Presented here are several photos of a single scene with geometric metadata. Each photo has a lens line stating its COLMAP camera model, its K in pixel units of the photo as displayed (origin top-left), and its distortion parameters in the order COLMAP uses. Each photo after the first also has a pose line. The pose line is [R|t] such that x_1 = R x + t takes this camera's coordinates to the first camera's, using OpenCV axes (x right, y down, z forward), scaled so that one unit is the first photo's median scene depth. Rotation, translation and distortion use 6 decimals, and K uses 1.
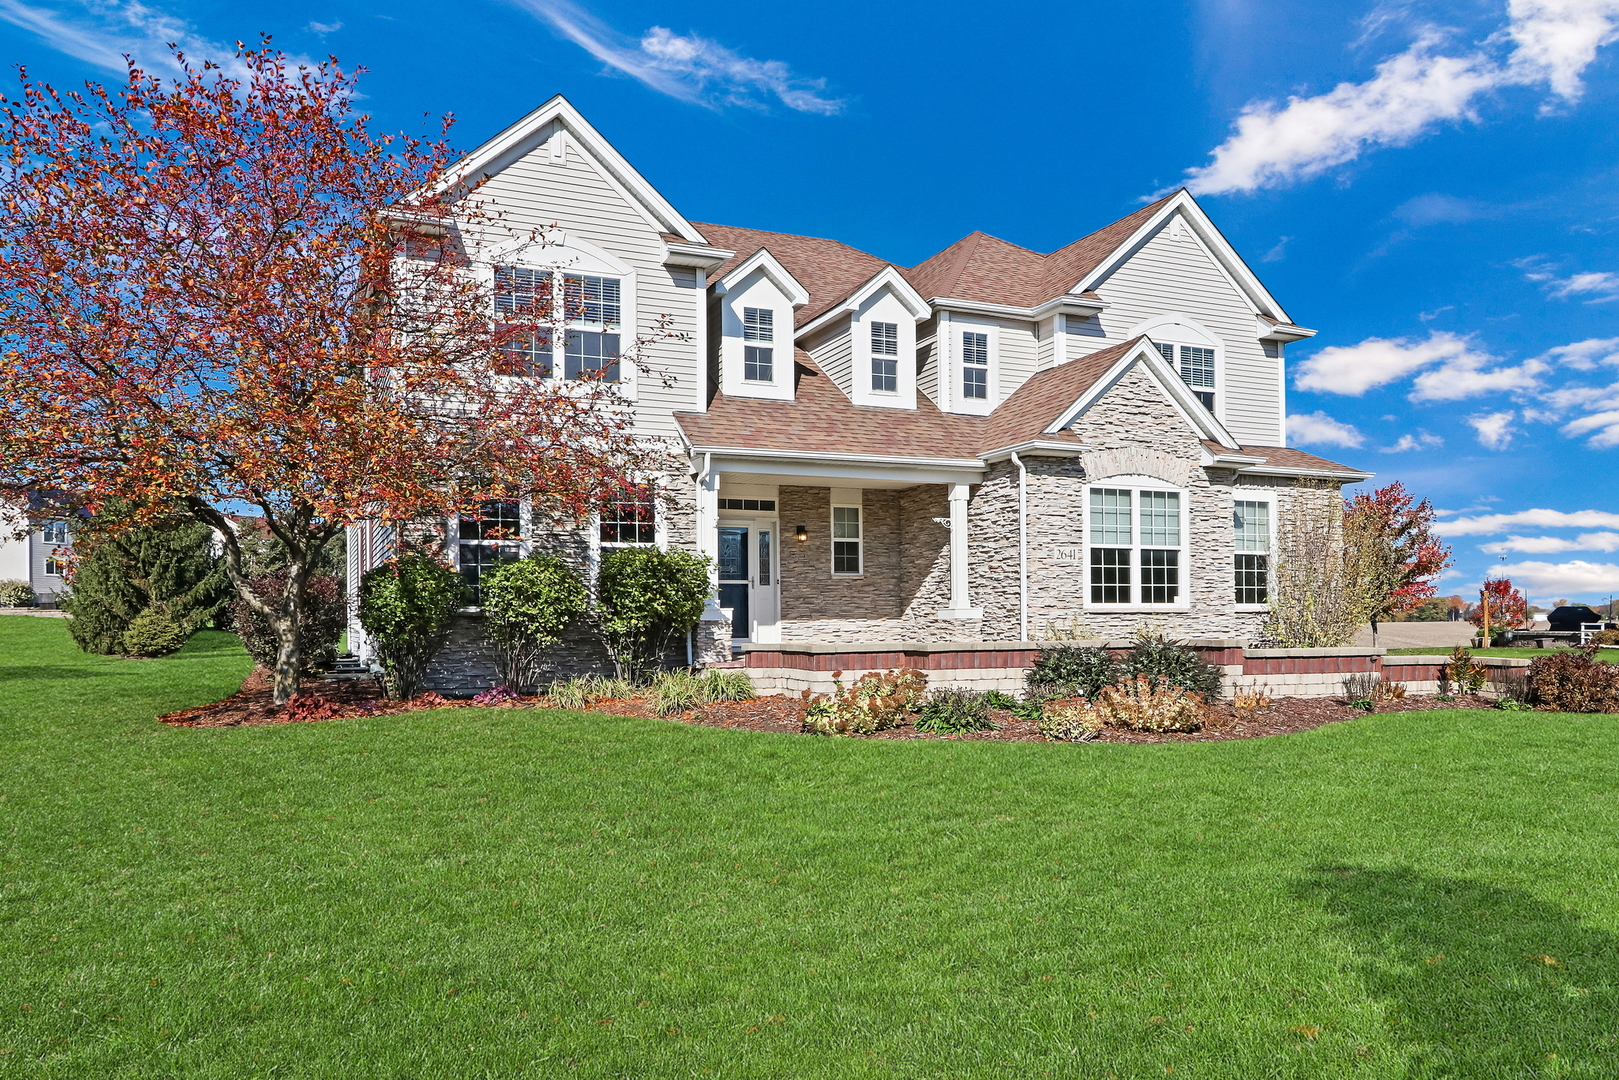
lens RADIAL K [[1171.2, 0, 802.1], [0, 1171.2, 619.8], [0, 0, 1]] dist [-0.008320, -0.001201]
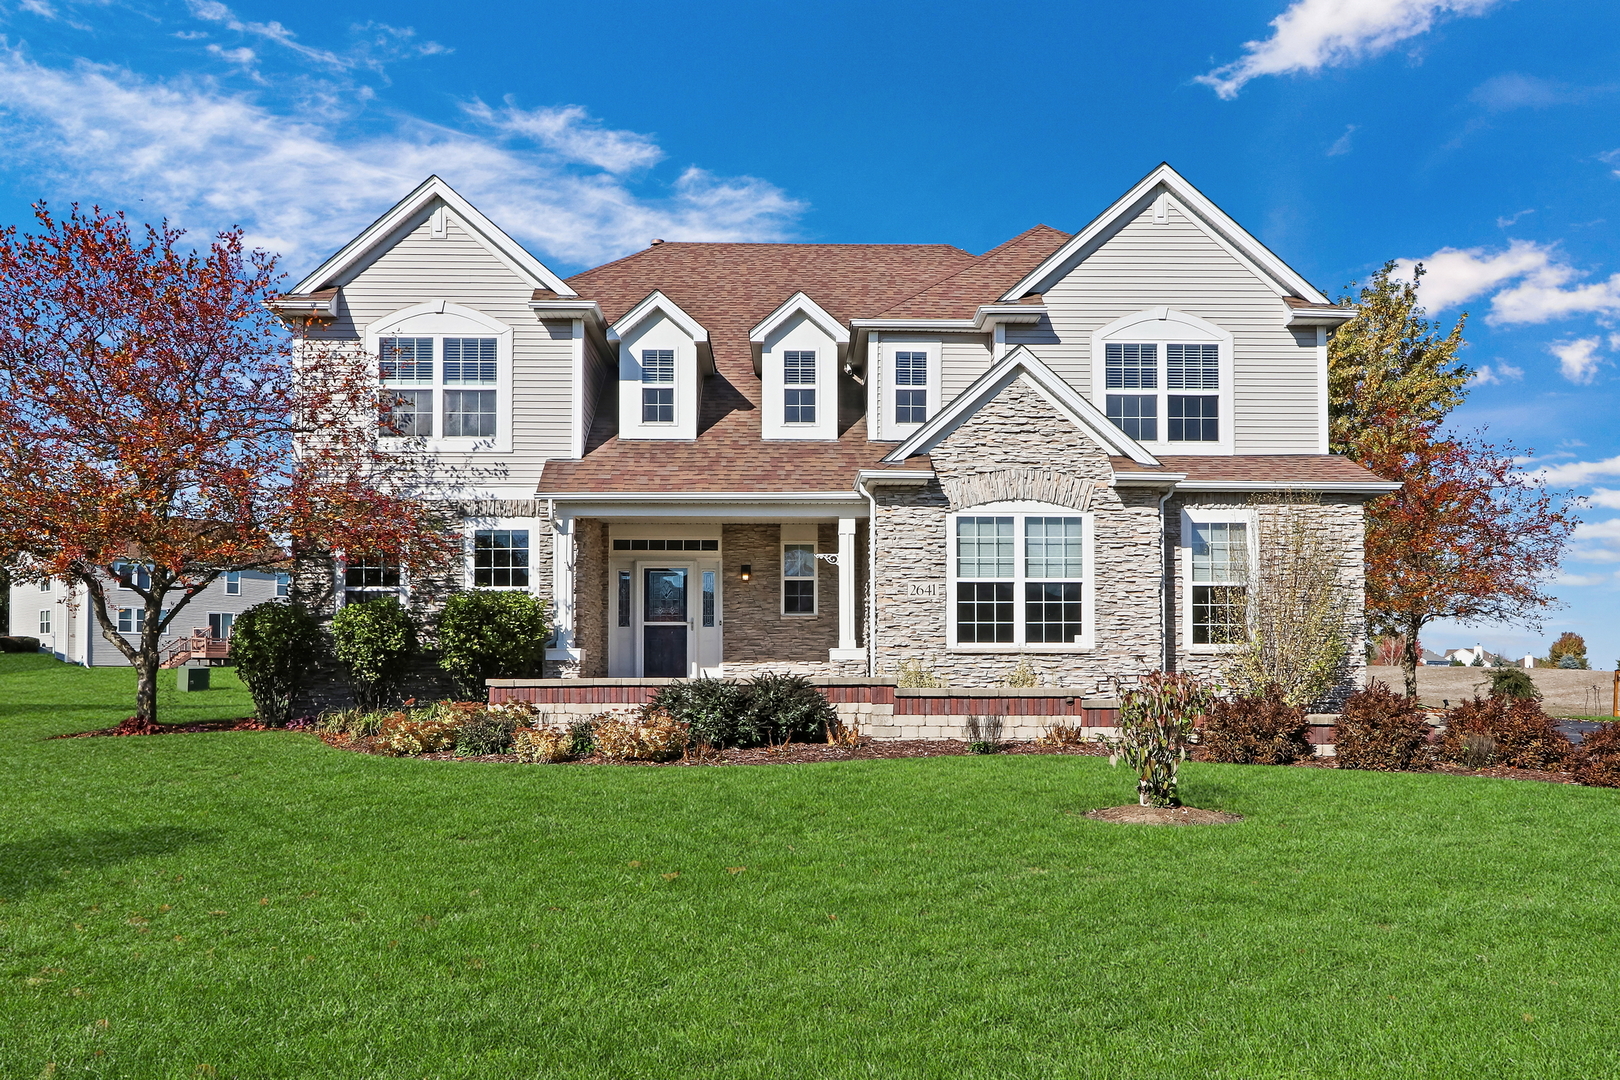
lens RADIAL K [[1404.3, 0, 814.8], [0, 1404.3, 643.5], [0, 0, 1]] dist [-0.002084, -0.005556]
pose [[0.924216, -0.003205, -0.381856, 0.549683], [-0.005192, 0.999767, -0.020957, 0.009650], [0.381834, 0.021351, 0.923984, -0.054123]]
